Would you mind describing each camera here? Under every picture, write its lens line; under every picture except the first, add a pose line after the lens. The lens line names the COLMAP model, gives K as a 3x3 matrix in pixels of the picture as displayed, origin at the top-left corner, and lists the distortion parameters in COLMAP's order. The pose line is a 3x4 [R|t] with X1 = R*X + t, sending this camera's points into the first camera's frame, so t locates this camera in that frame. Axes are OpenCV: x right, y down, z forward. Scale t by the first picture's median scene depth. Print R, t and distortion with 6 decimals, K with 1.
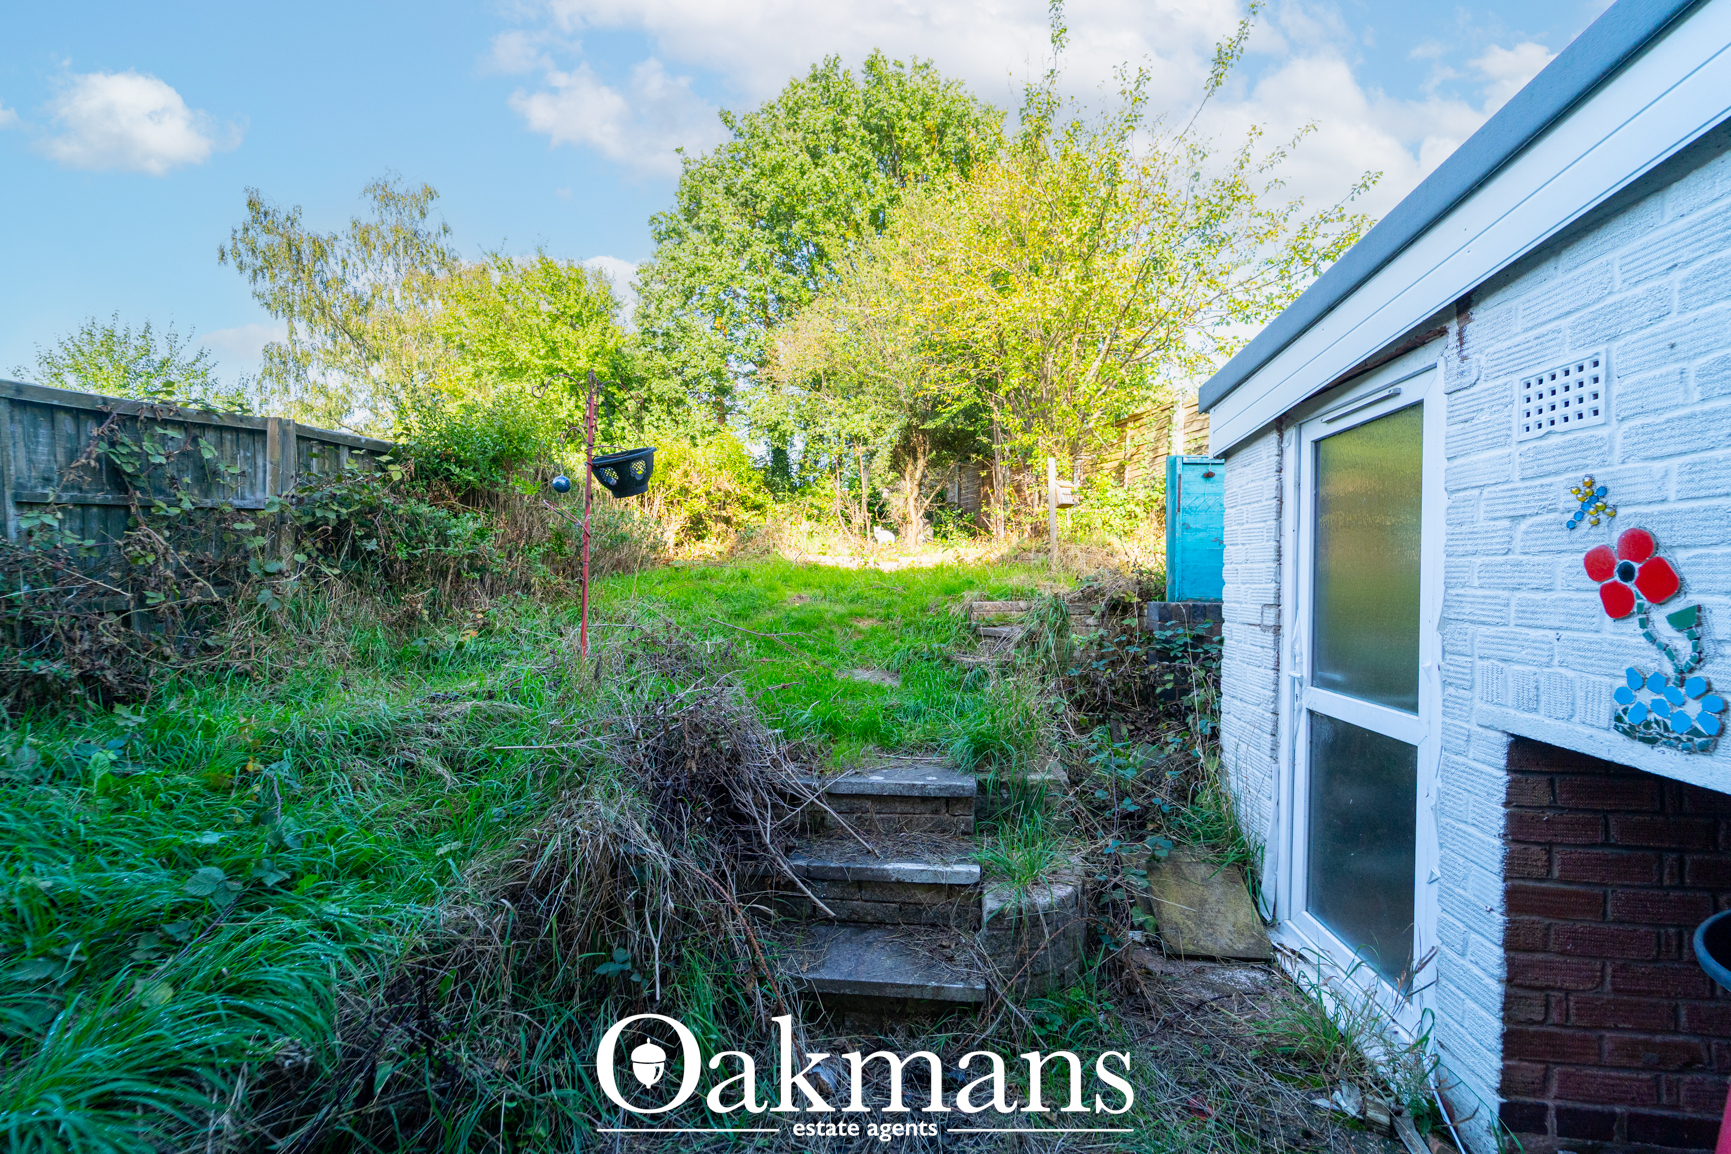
lens RADIAL K [[707.6, 0, 859.4], [0, 707.6, 576.0], [0, 0, 1]] dist [-0.000052, -0.000542]
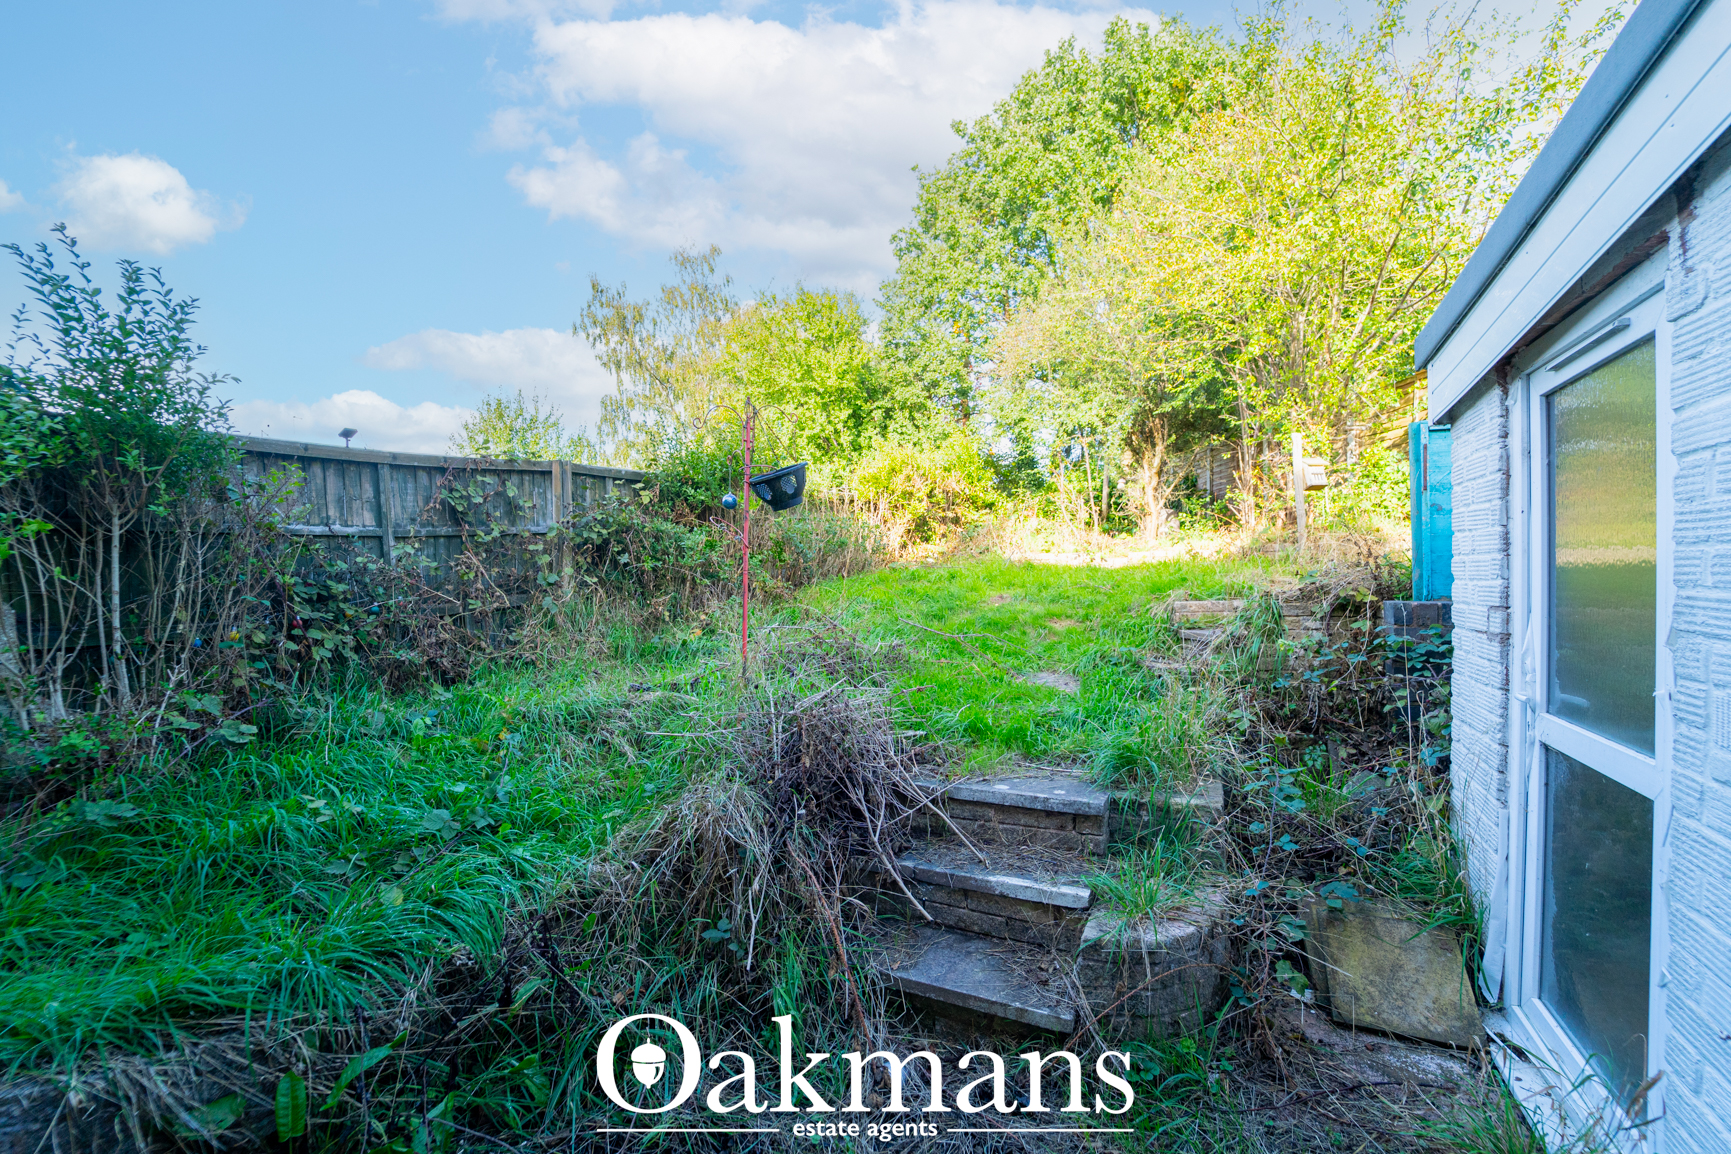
lens RADIAL K [[705.1, 0, 865.5], [0, 705.1, 577.0], [0, 0, 1]] dist [-0.021786, -0.000251]
pose [[0.935563, -0.019237, -0.352636, 0.121504], [0.021110, 0.999776, 0.001468, -0.005230], [0.352529, -0.008818, 0.935759, 0.020192]]
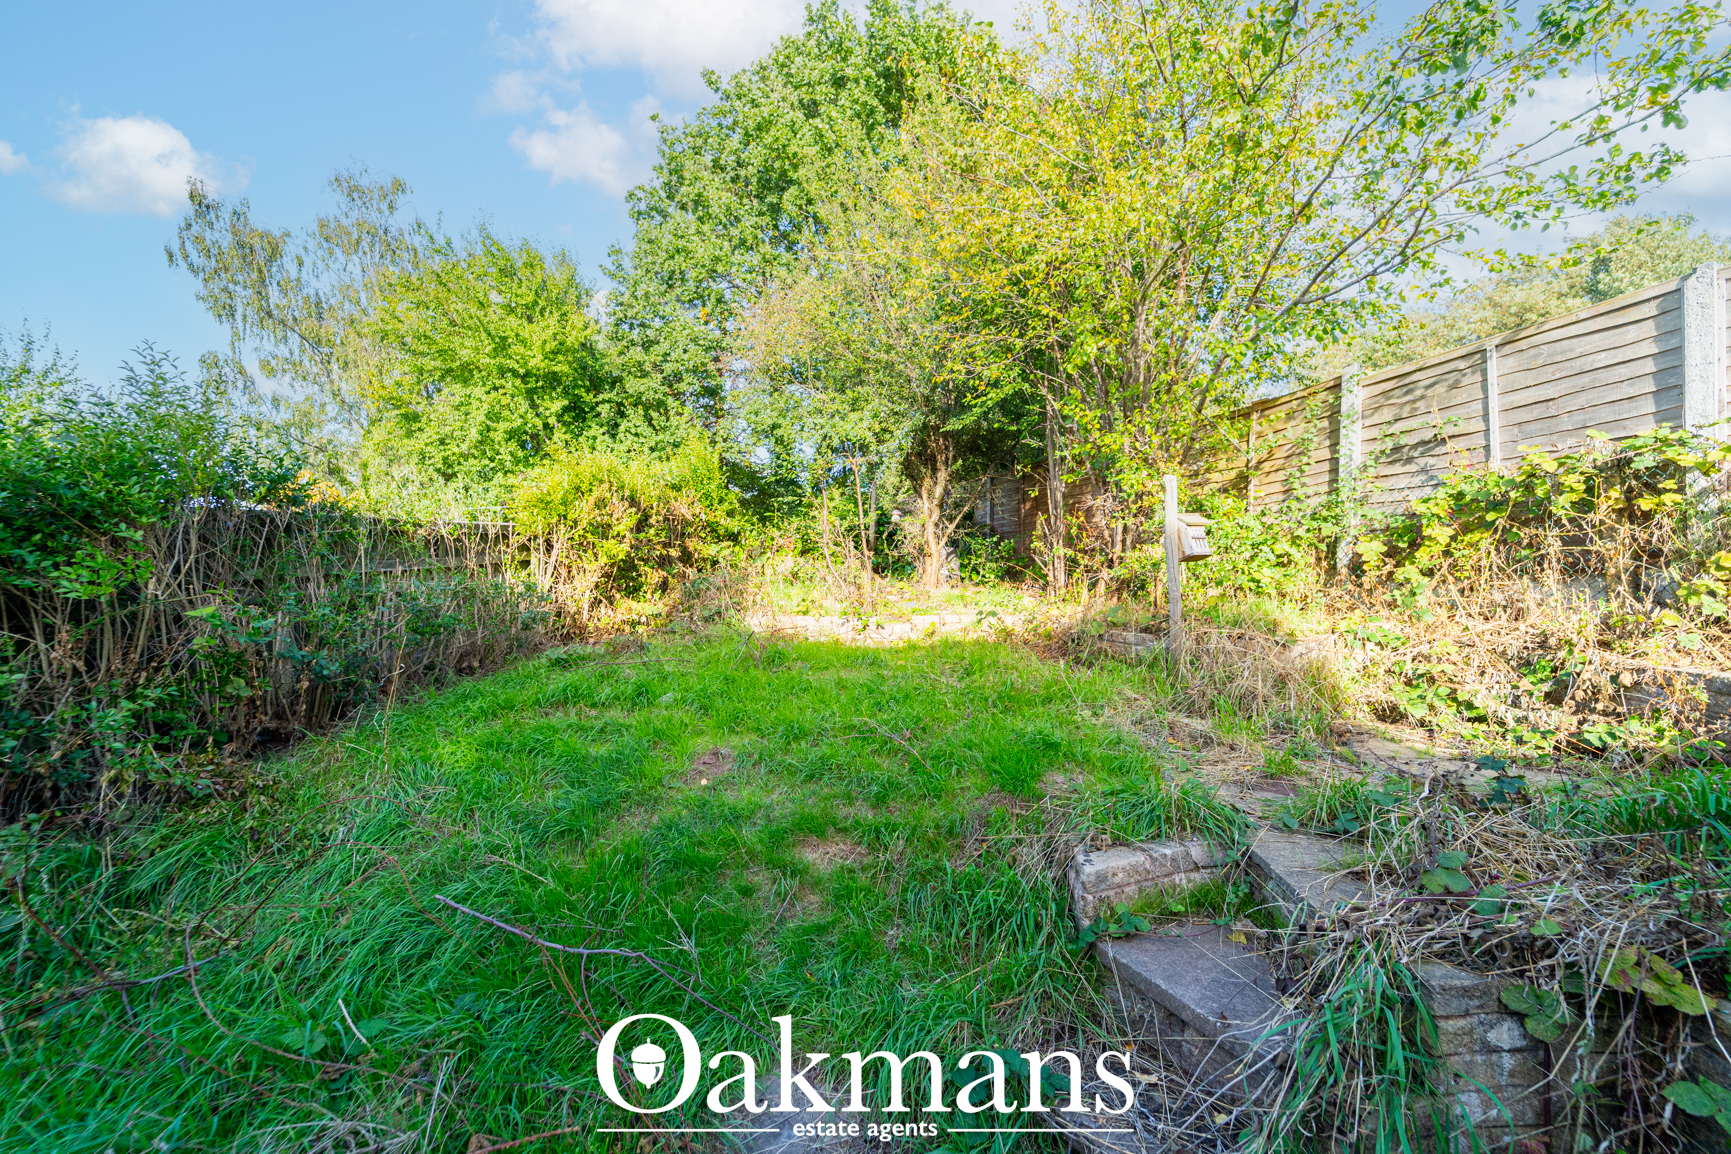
lens RADIAL K [[694.6, 0, 868.7], [0, 694.6, 569.7], [0, 0, 1]] dist [0.001282, -0.000177]
pose [[0.999546, -0.019885, -0.022646, 0.062017], [0.019702, 0.999772, -0.008261, -0.144501], [0.022806, 0.007811, 0.999709, 0.689785]]
